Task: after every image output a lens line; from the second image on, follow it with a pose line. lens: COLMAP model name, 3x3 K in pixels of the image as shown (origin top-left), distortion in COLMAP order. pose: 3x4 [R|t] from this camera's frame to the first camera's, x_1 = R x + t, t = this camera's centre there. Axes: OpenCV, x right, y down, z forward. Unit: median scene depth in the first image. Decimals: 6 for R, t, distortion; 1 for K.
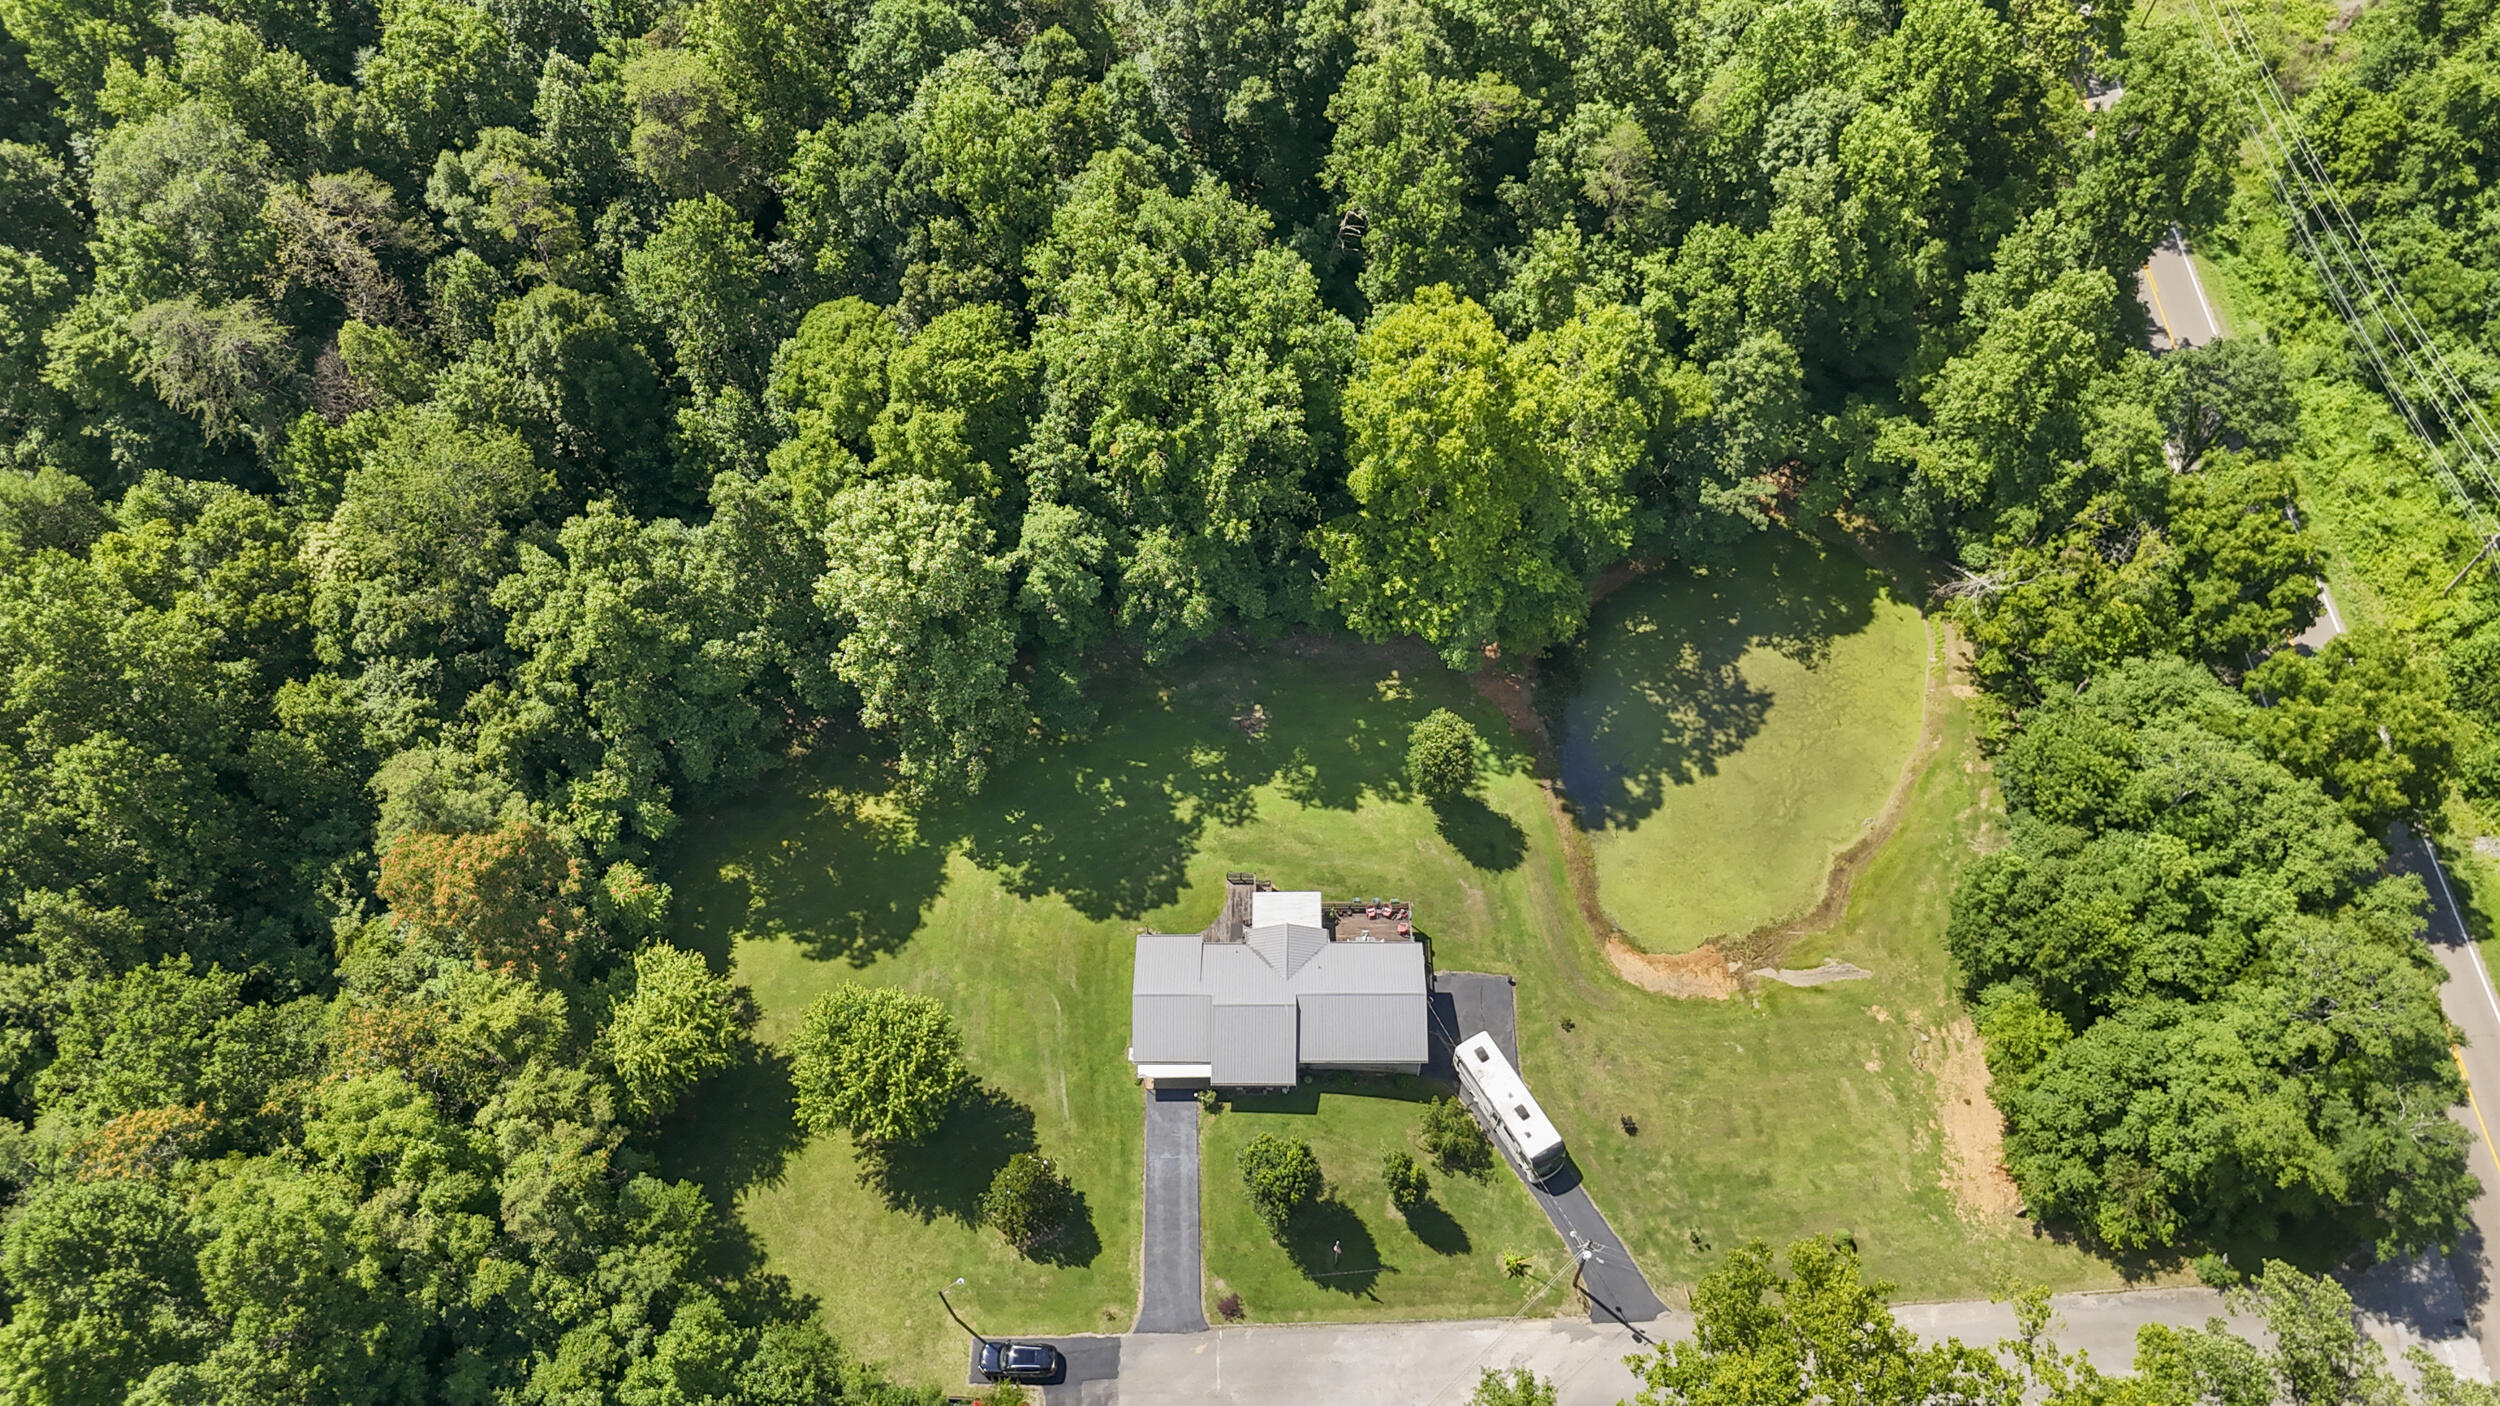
lens RADIAL K [[1912.4, 0, 1253.8], [0, 1912.4, 724.3], [0, 0, 1]] dist [0.100645, -0.130733]
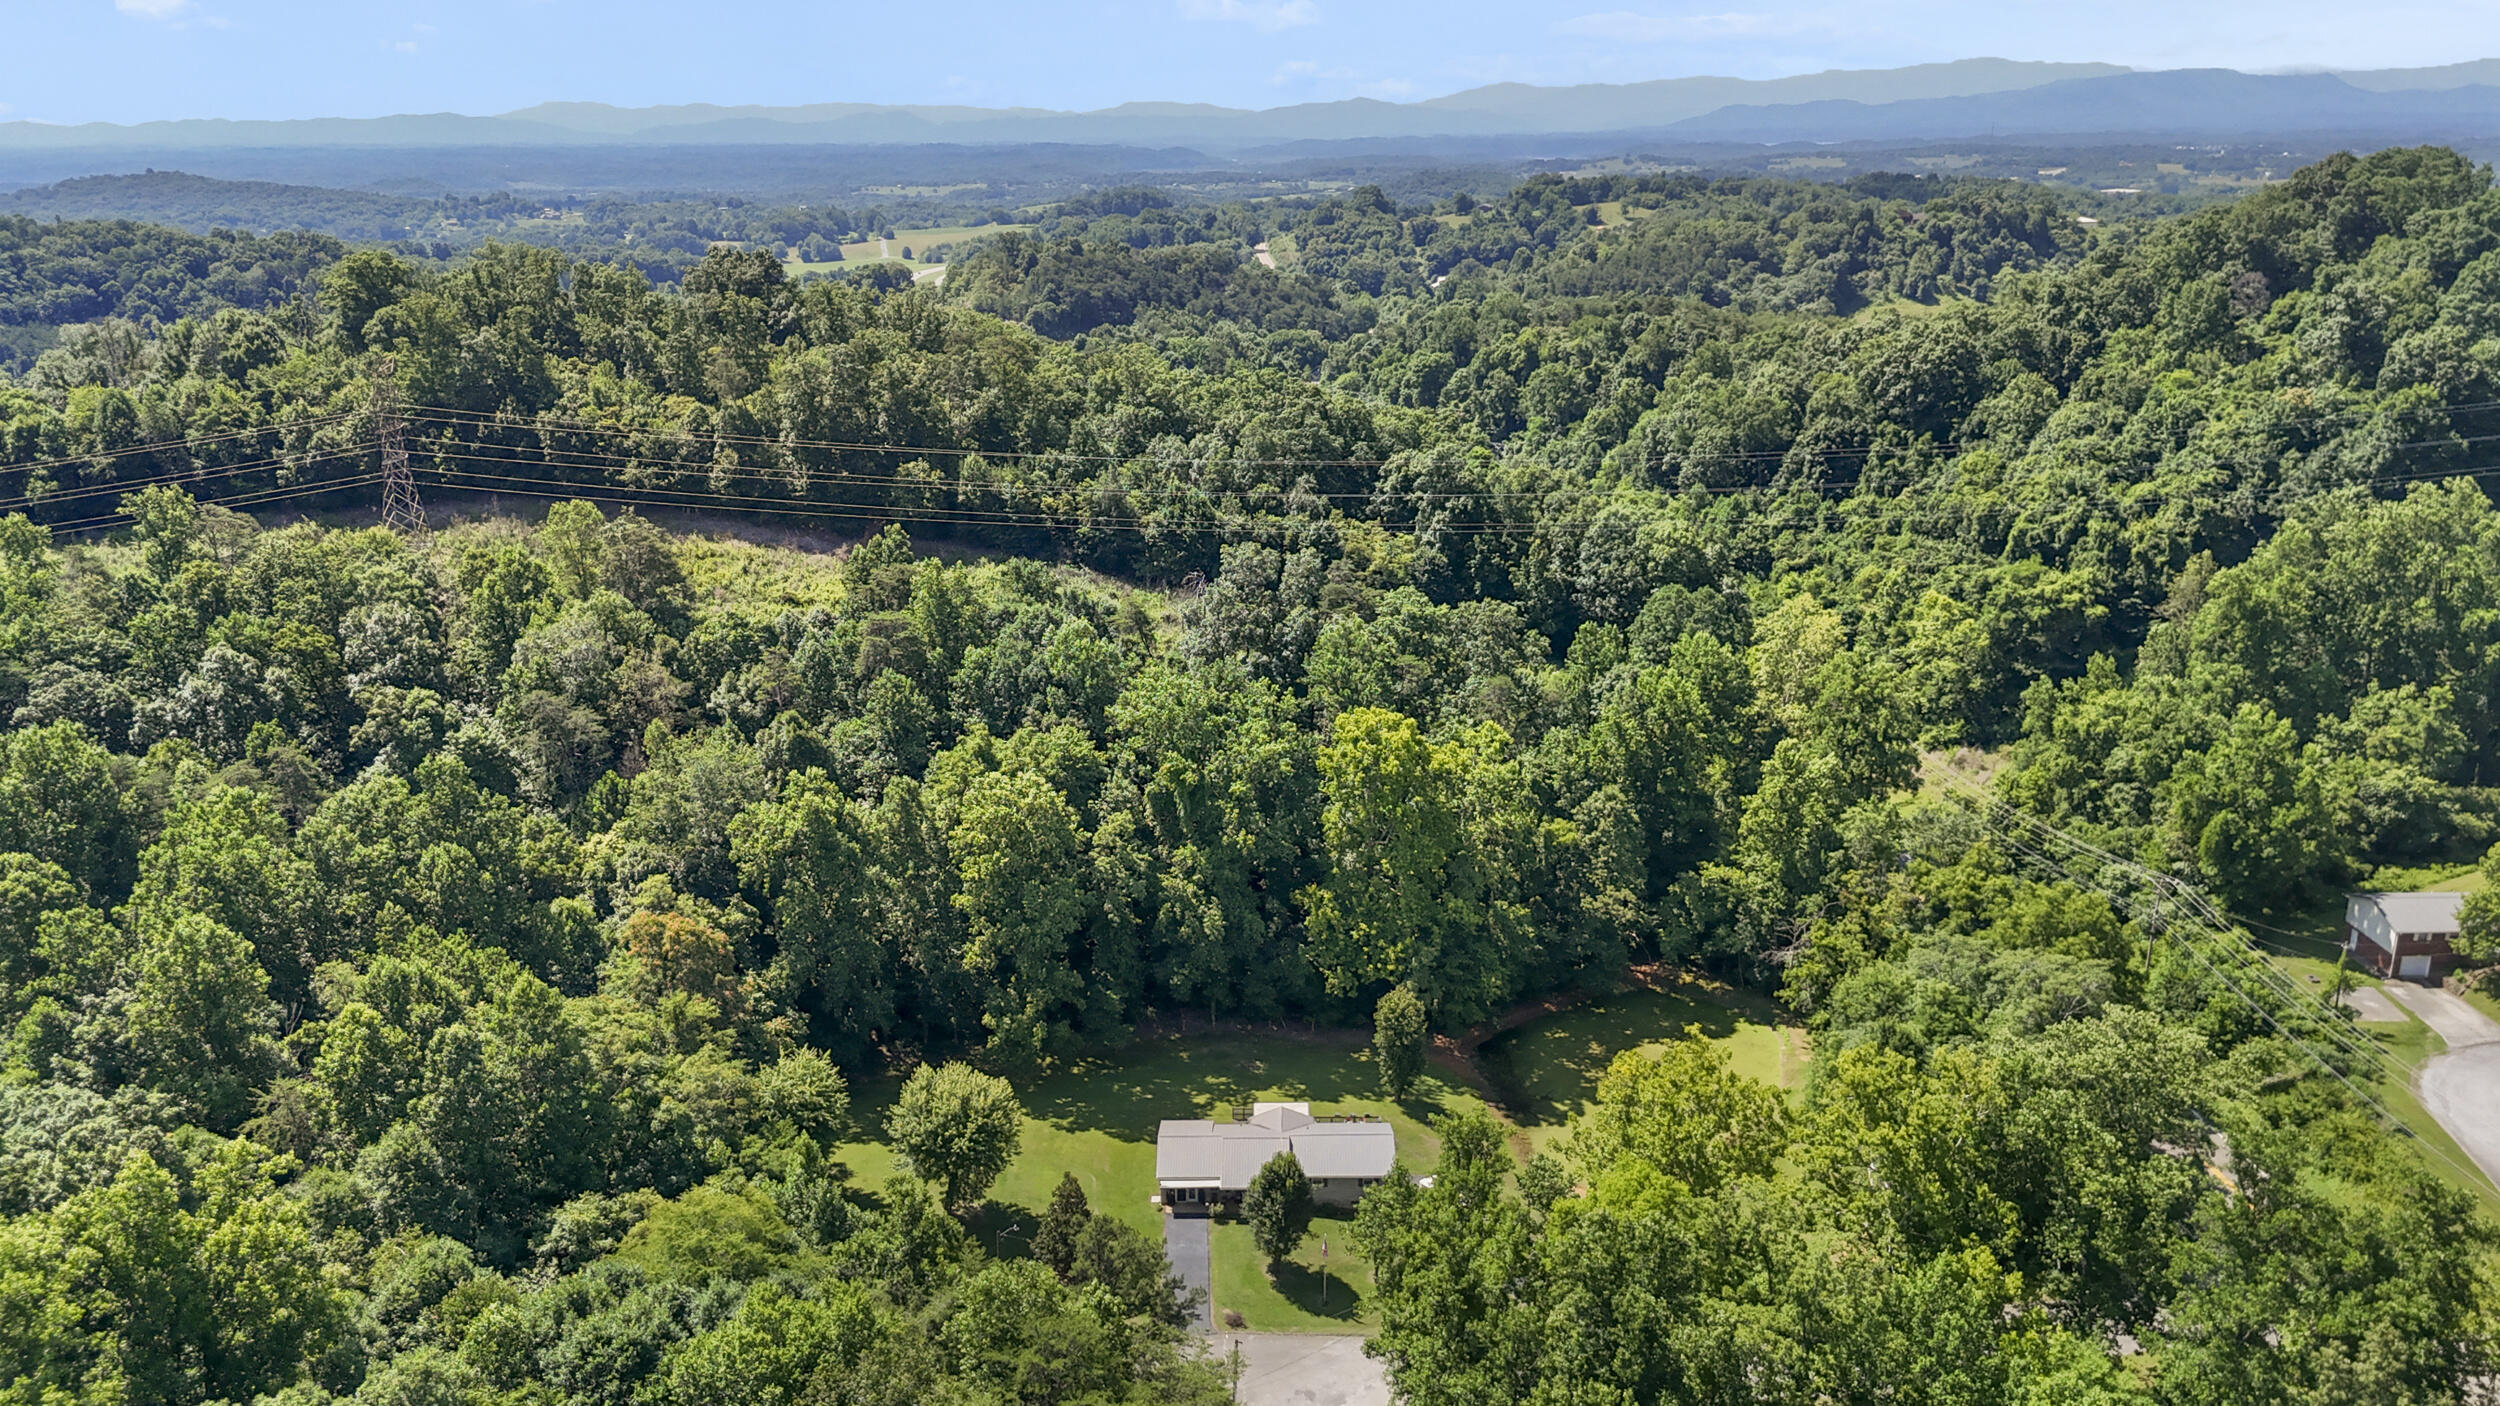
lens RADIAL K [[1912.4, 0, 1253.8], [0, 1912.4, 724.3], [0, 0, 1]] dist [0.100645, -0.130733]
pose [[0.999996, 0.002966, 0.000318, -0.002239], [-0.001908, 0.717969, -0.696073, 0.768417], [-0.002293, 0.696069, 0.717971, -0.074117]]
